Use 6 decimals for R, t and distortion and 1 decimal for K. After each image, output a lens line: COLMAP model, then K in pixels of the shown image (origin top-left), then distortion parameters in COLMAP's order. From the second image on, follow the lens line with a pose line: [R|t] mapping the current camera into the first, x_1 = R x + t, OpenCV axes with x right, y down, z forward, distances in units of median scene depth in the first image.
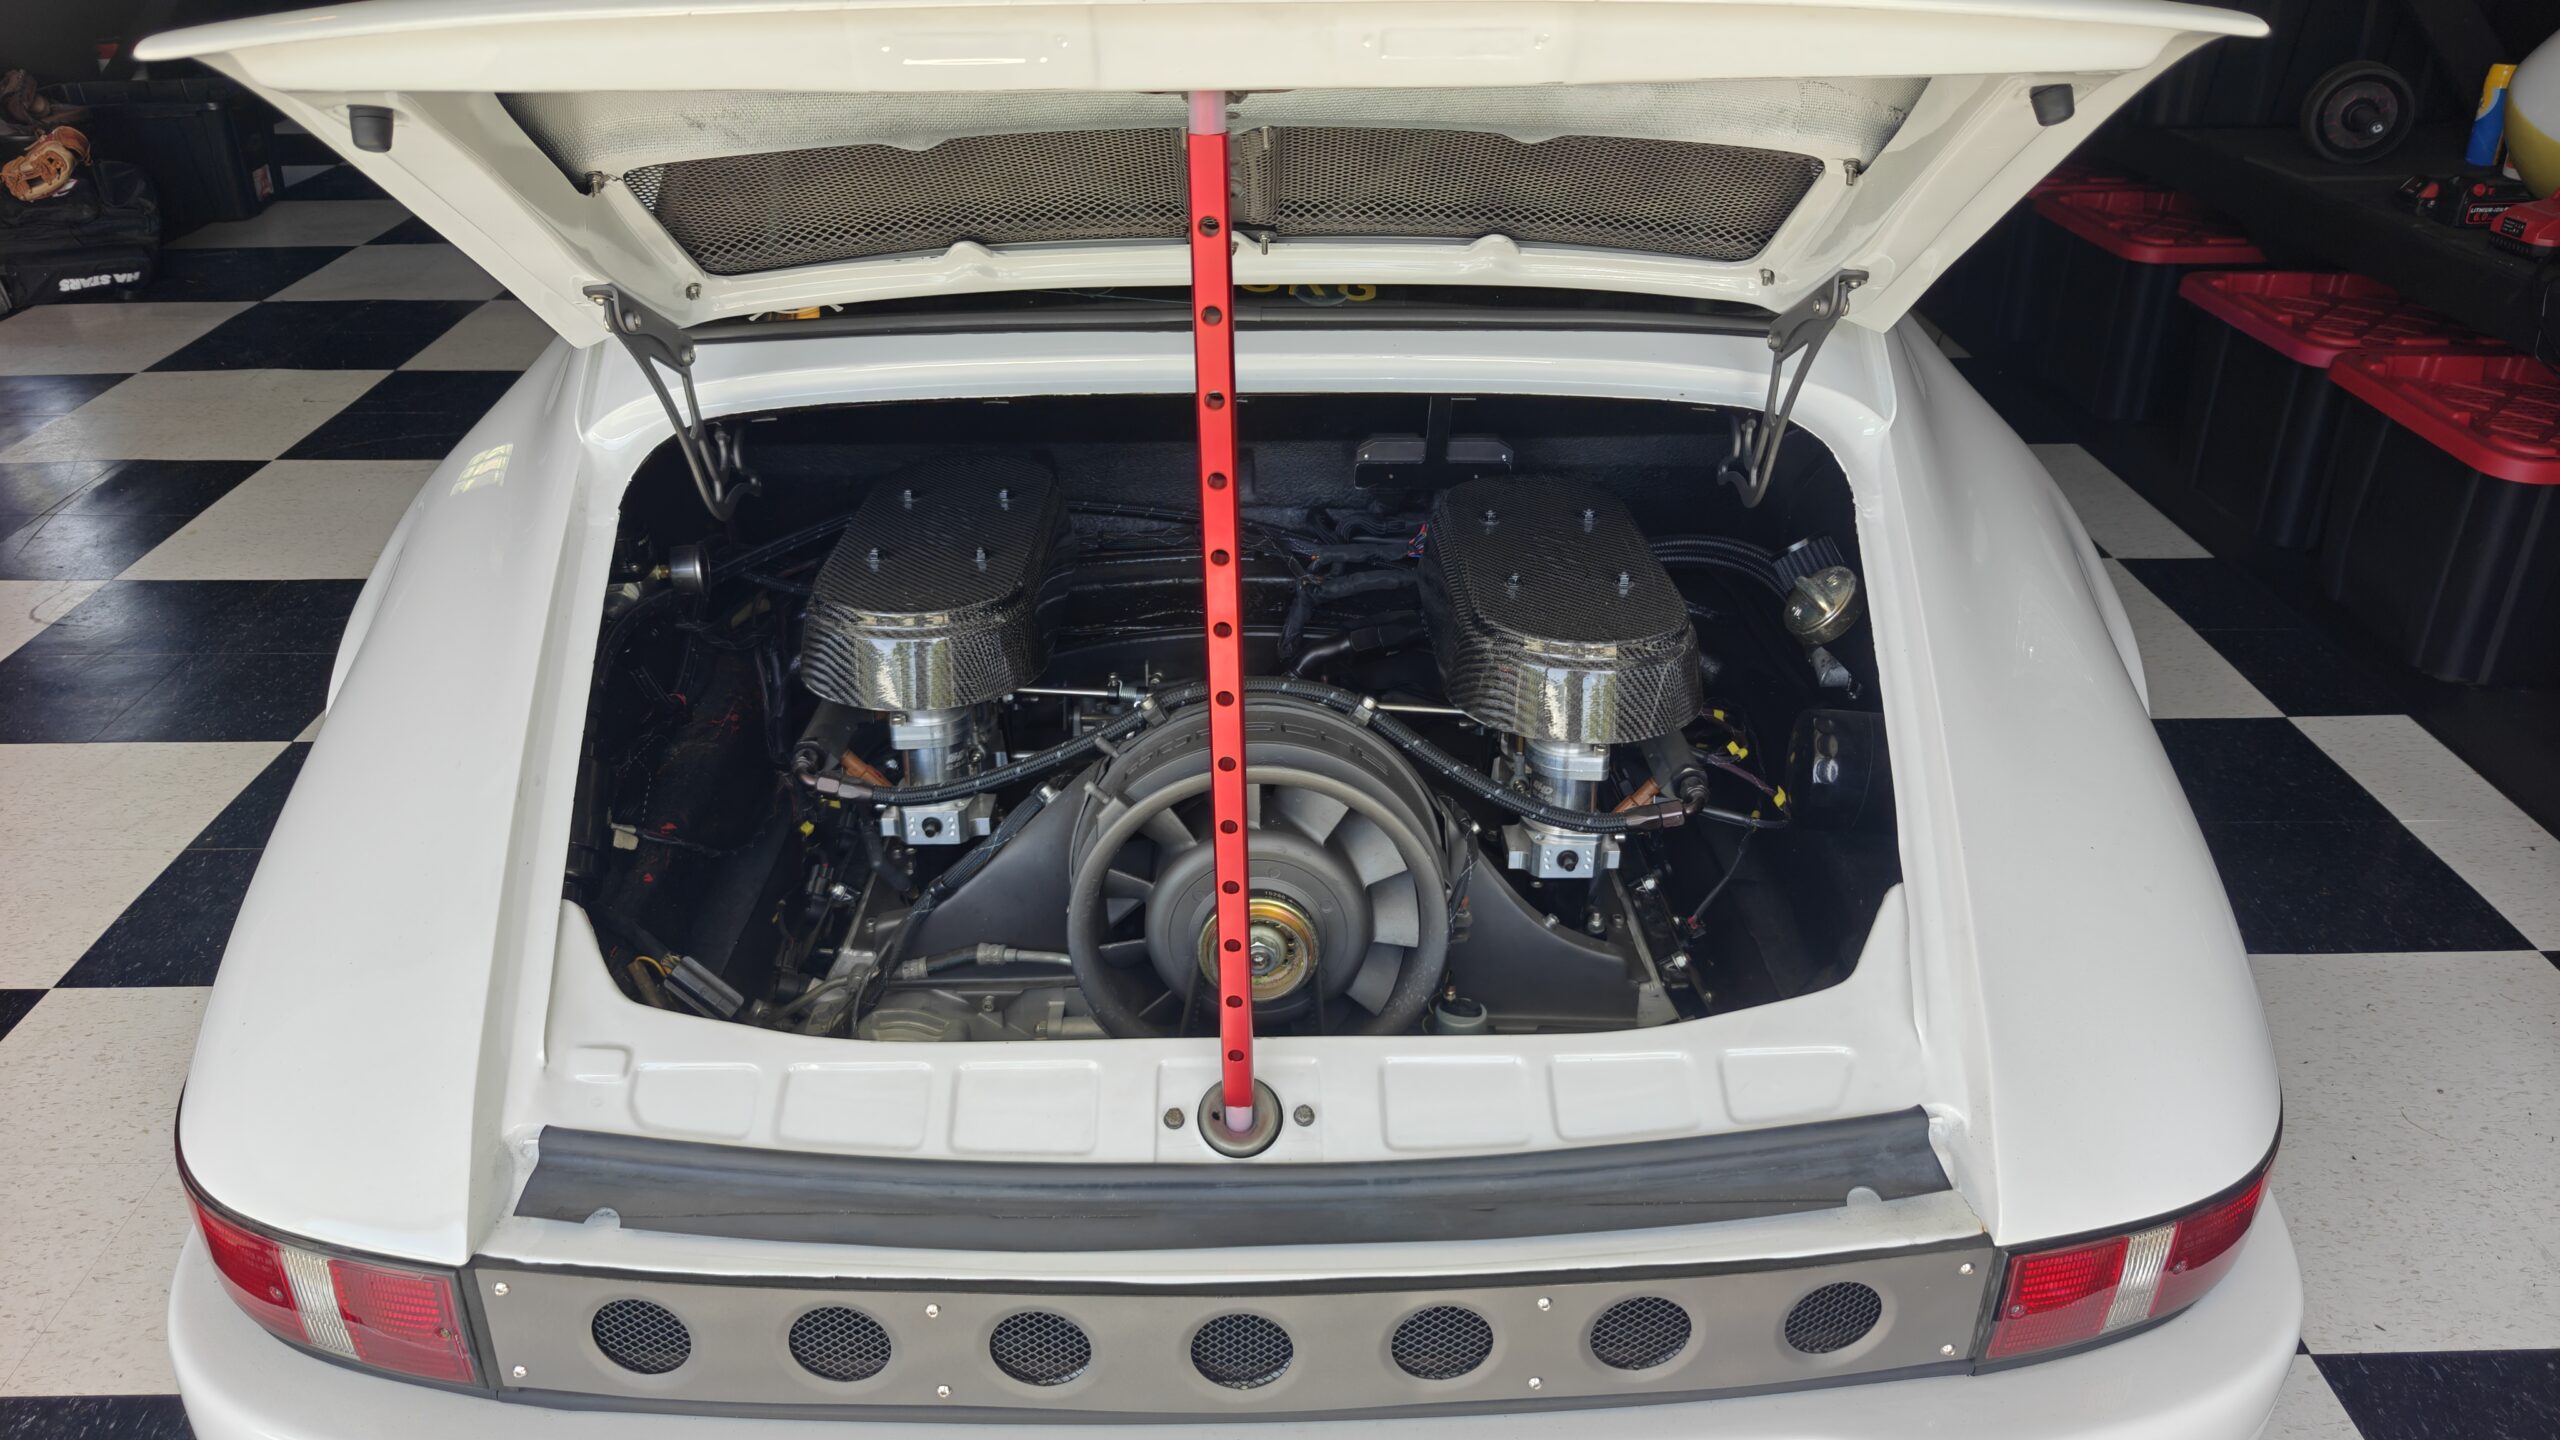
lens RADIAL K [[1740.9, 0, 1298.8], [0, 1740.9, 715.9], [0, 0, 1]] dist [0.033168, -0.046266]
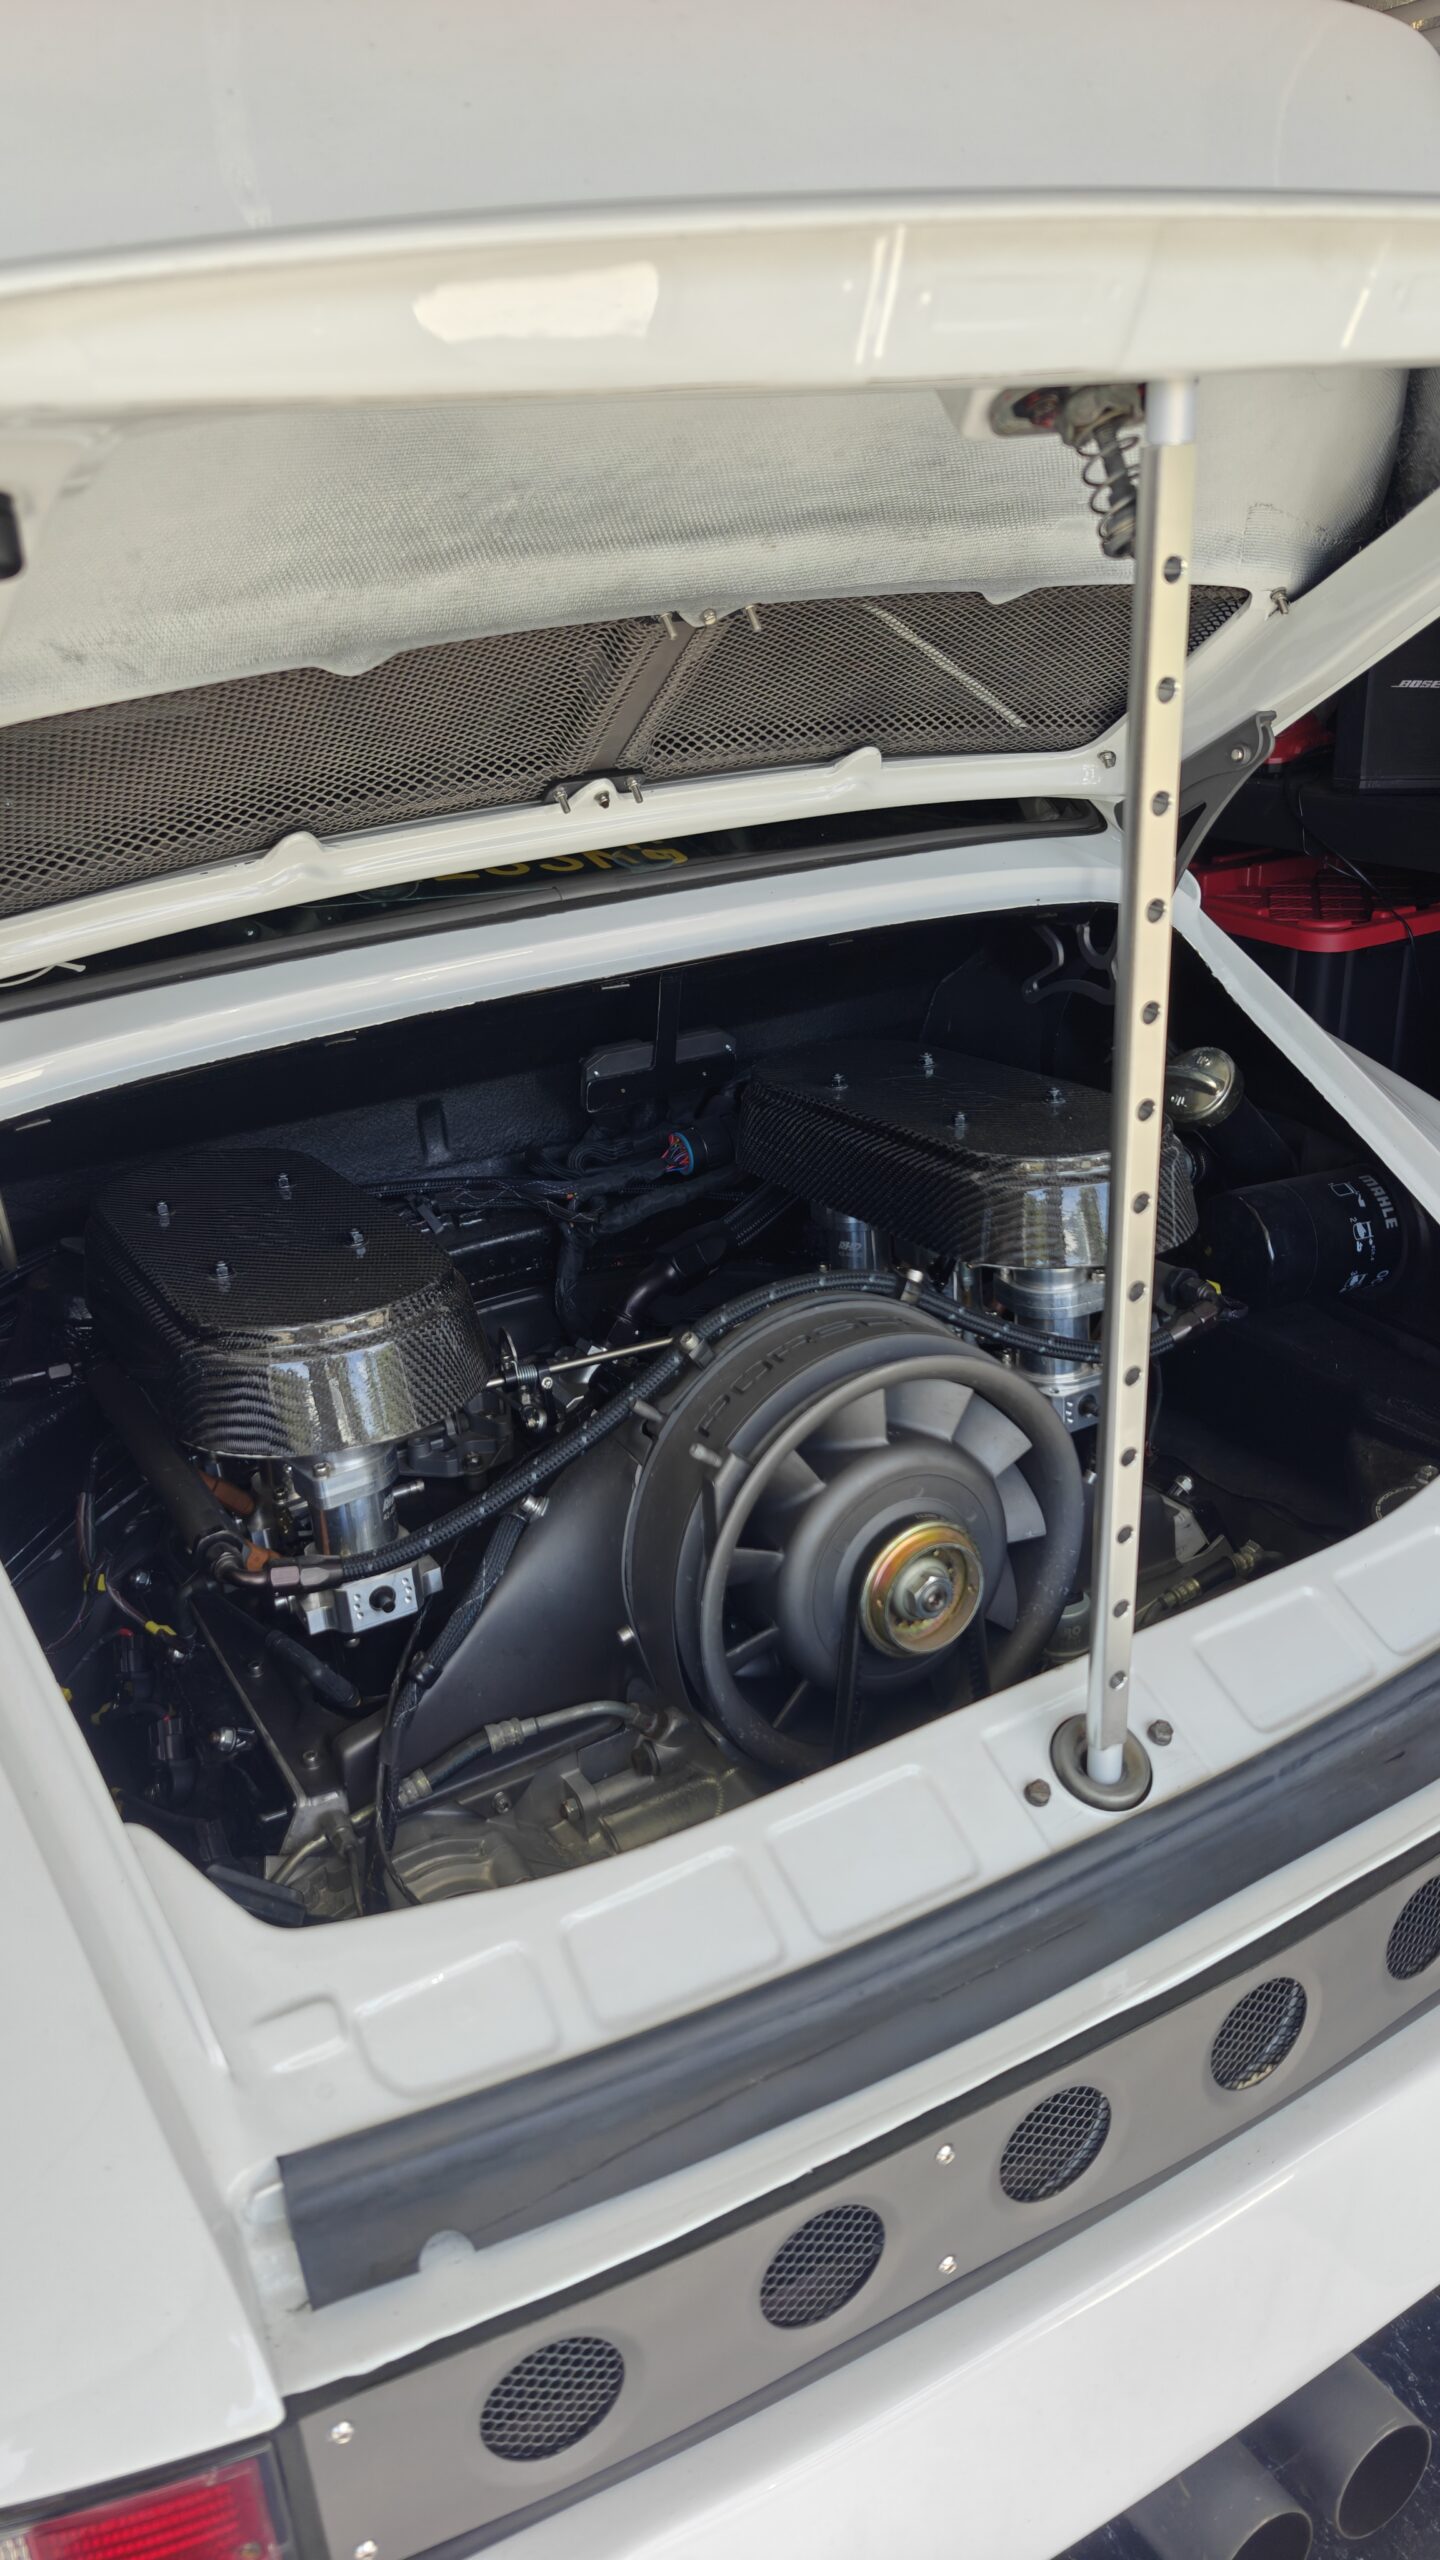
lens RADIAL K [[1725.4, 0, 720.0], [0, 1725.4, 1280.0], [0, 0, 1]] dist [0.020177, -0.004958]
pose [[0.877267, -0.242191, 0.414423, -0.405347], [0.278256, 0.960100, -0.027936, -0.009175], [-0.391122, 0.139824, 0.909655, 0.270320]]
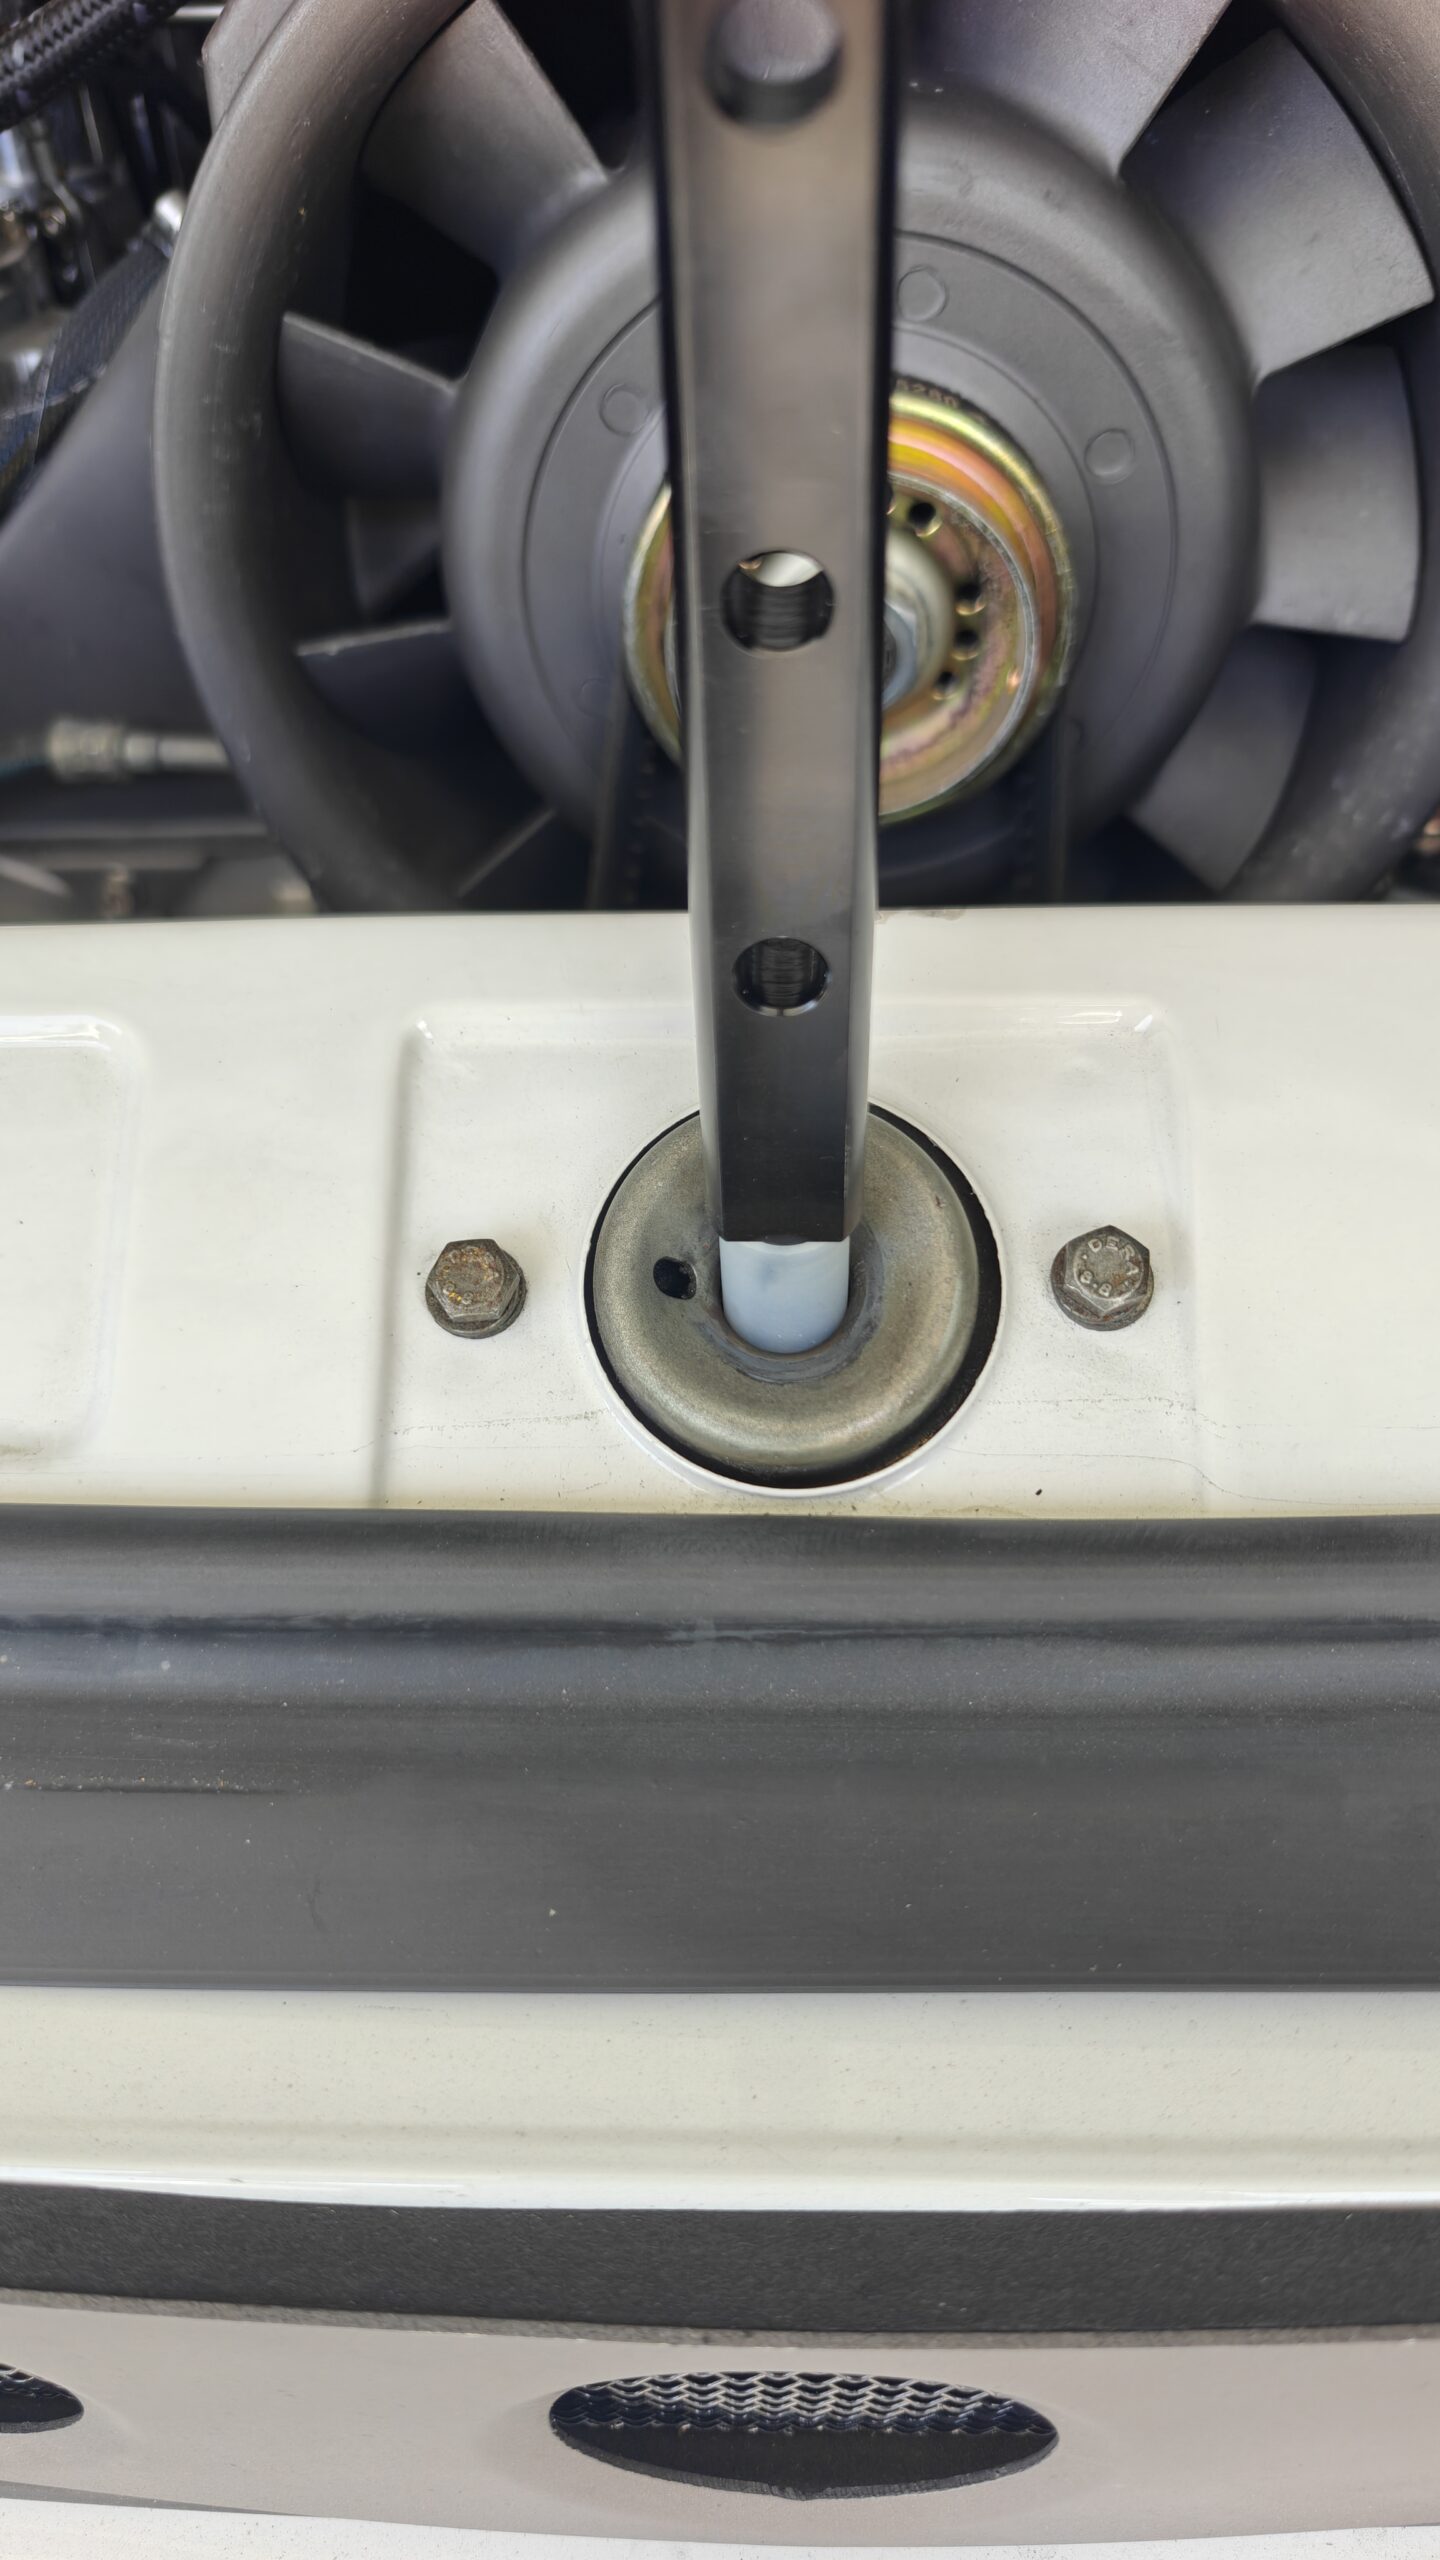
lens RADIAL K [[1802.5, 0, 698.6], [0, 1802.5, 1290.0], [0, 0, 1]] dist [-0.008387, -0.005104]
pose [[0.997682, 0.009692, -0.067356, -0.026226], [0.012298, 0.947825, 0.318553, 0.141455], [0.066929, -0.318643, 0.945509, 0.694005]]
